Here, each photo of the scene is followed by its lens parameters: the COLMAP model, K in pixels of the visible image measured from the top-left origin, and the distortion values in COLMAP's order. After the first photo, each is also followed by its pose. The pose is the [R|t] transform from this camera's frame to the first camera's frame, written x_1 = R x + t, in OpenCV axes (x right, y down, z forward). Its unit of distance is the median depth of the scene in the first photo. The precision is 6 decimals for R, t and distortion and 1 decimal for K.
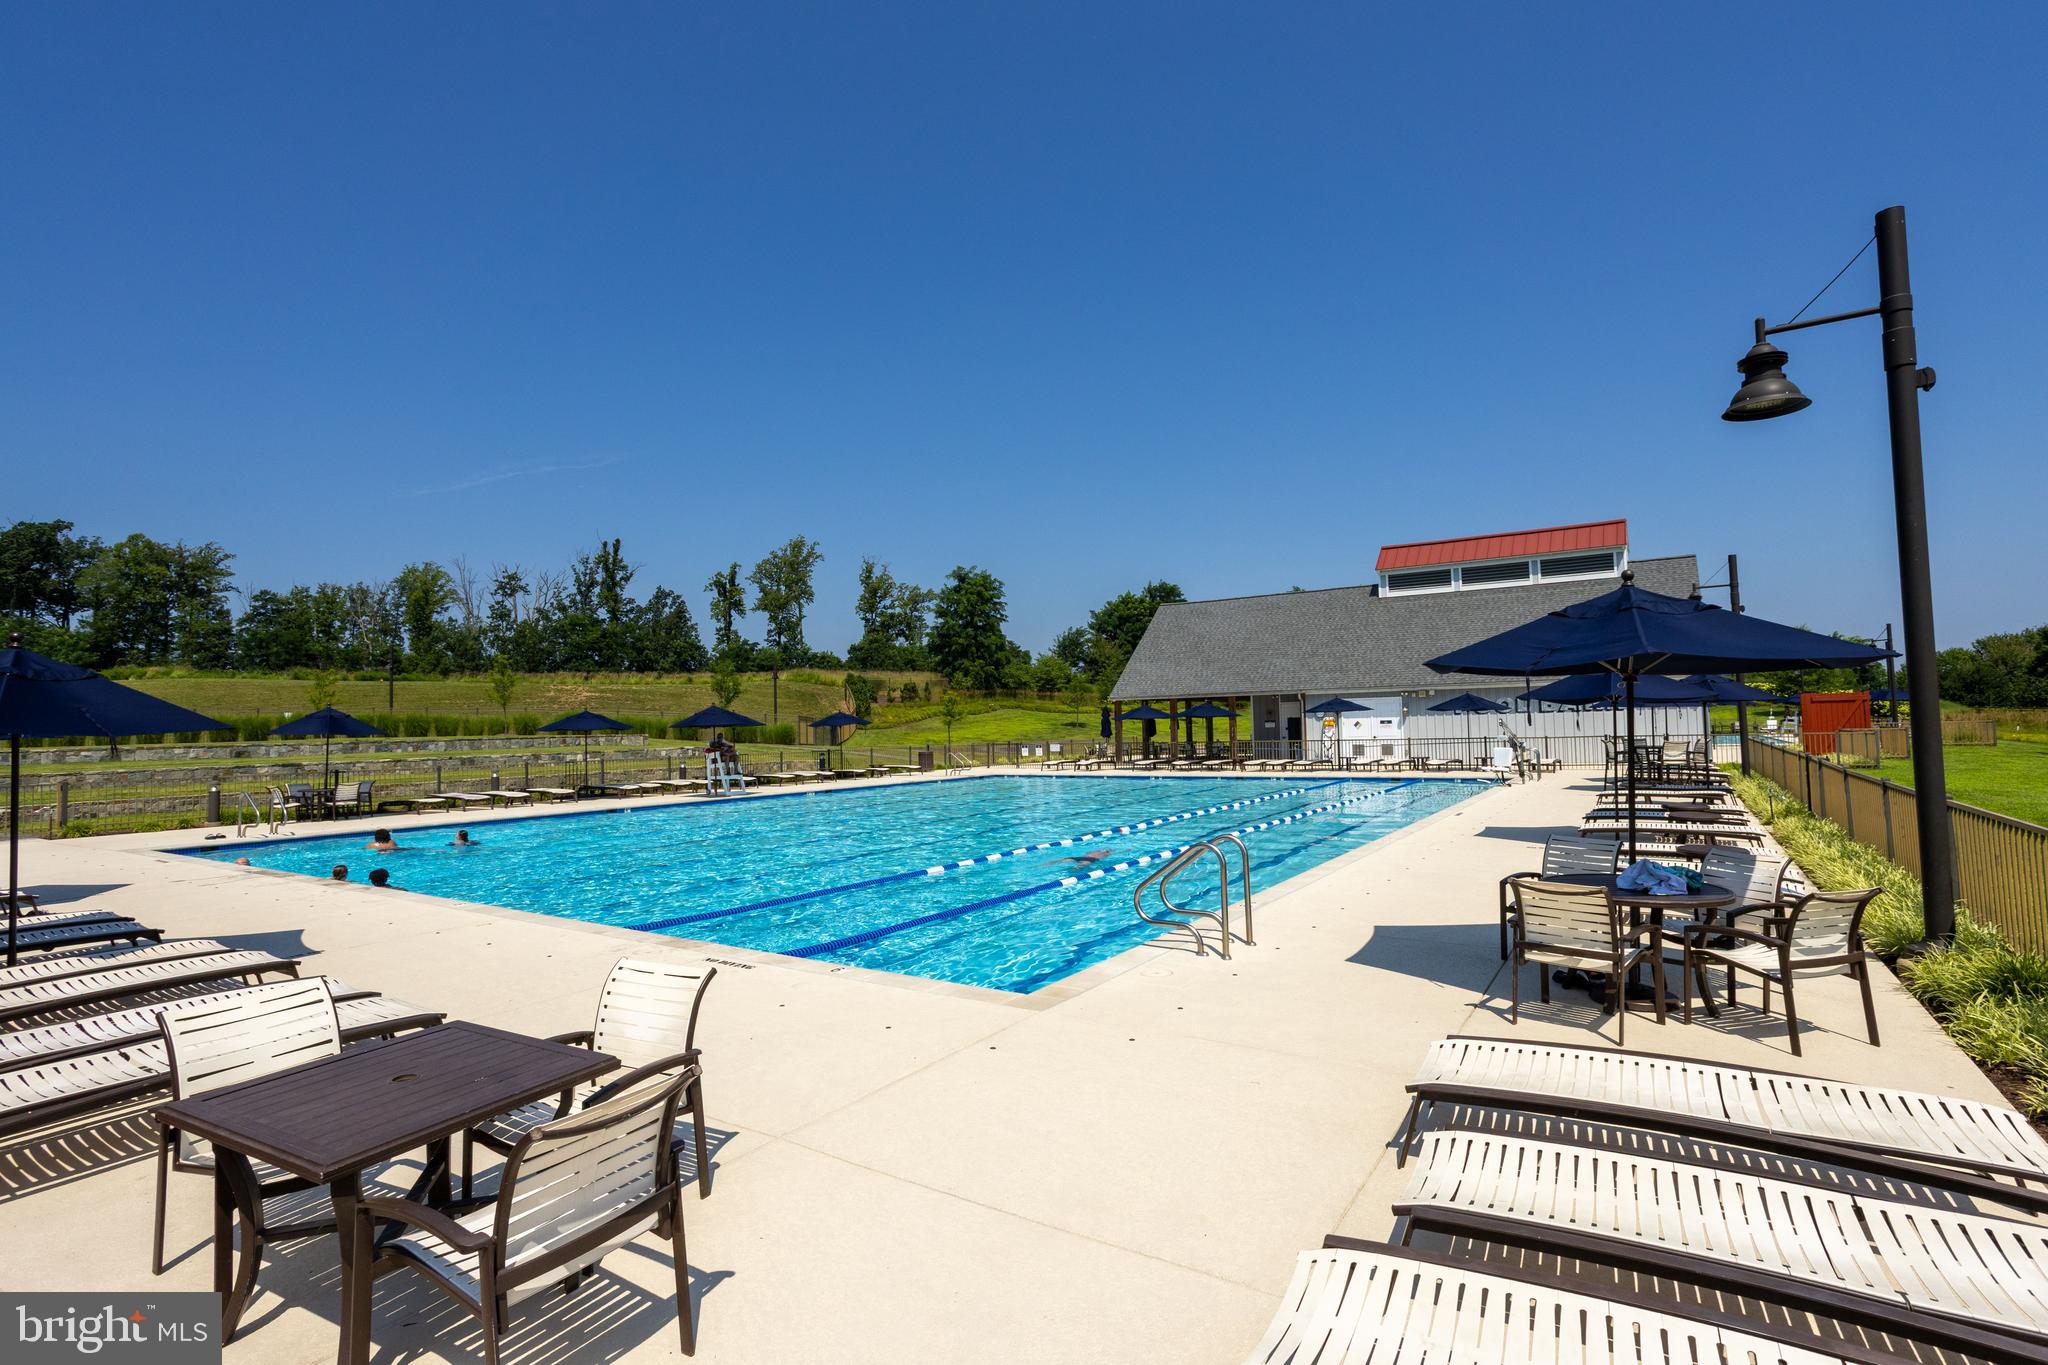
lens RADIAL K [[986.8, 0, 1022.8], [0, 986.8, 680.0], [0, 0, 1]] dist [-0.021481, 0.005515]
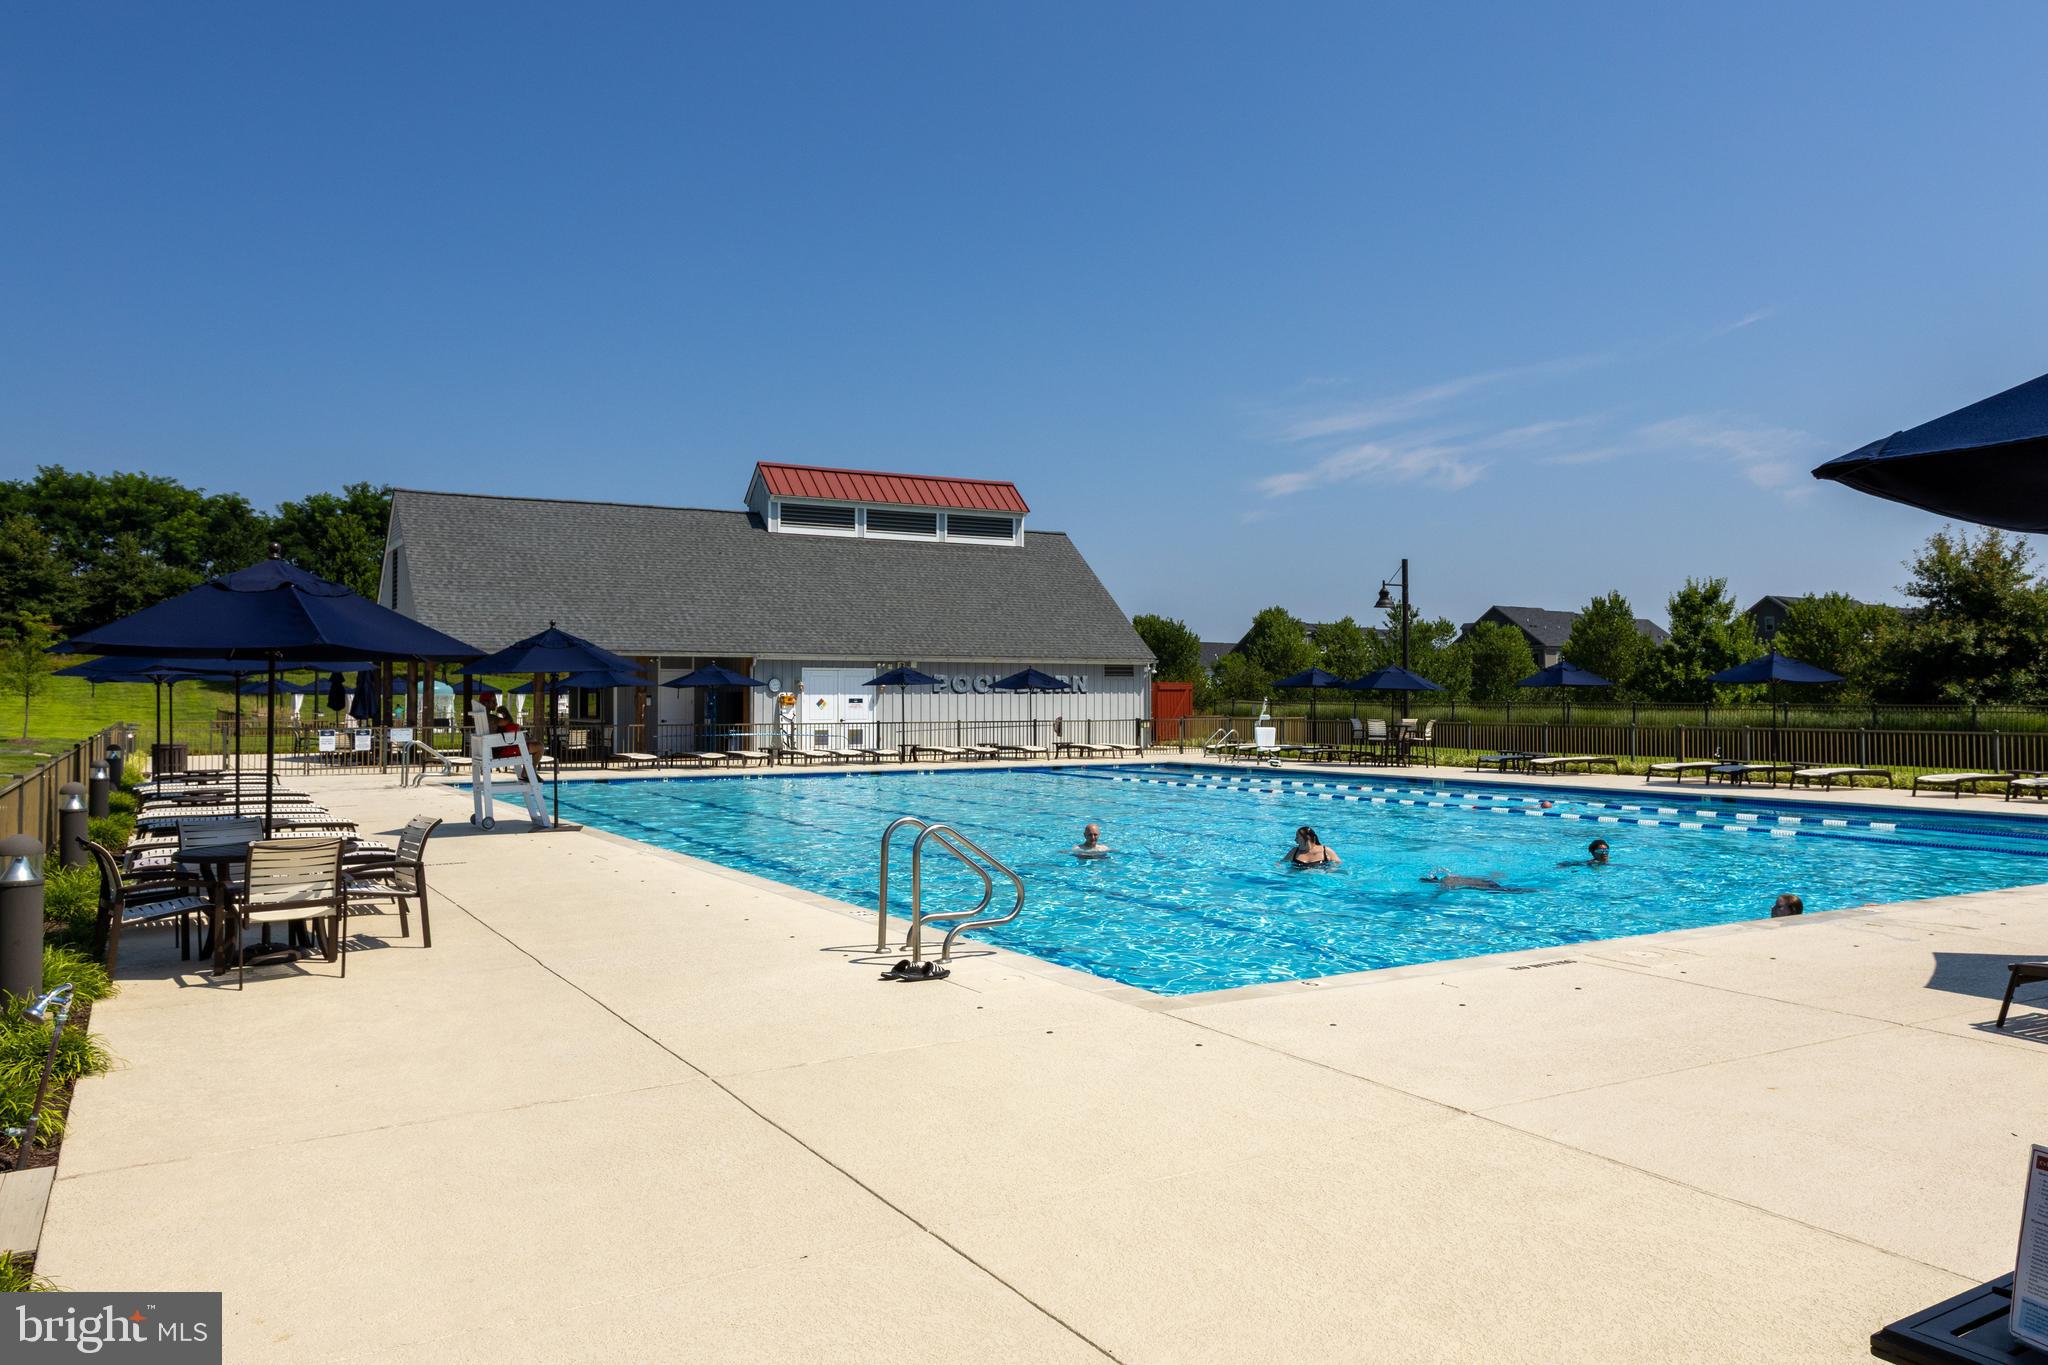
lens RADIAL K [[1477.2, 0, 1025.7], [0, 1477.2, 685.8], [0, 0, 1]] dist [0.004155, 0.000235]
pose [[0.461806, 0.029604, 0.886487, -0.579199], [-0.052389, 0.998608, -0.006057, 0.030633], [-0.885432, -0.043645, 0.462714, 0.346463]]
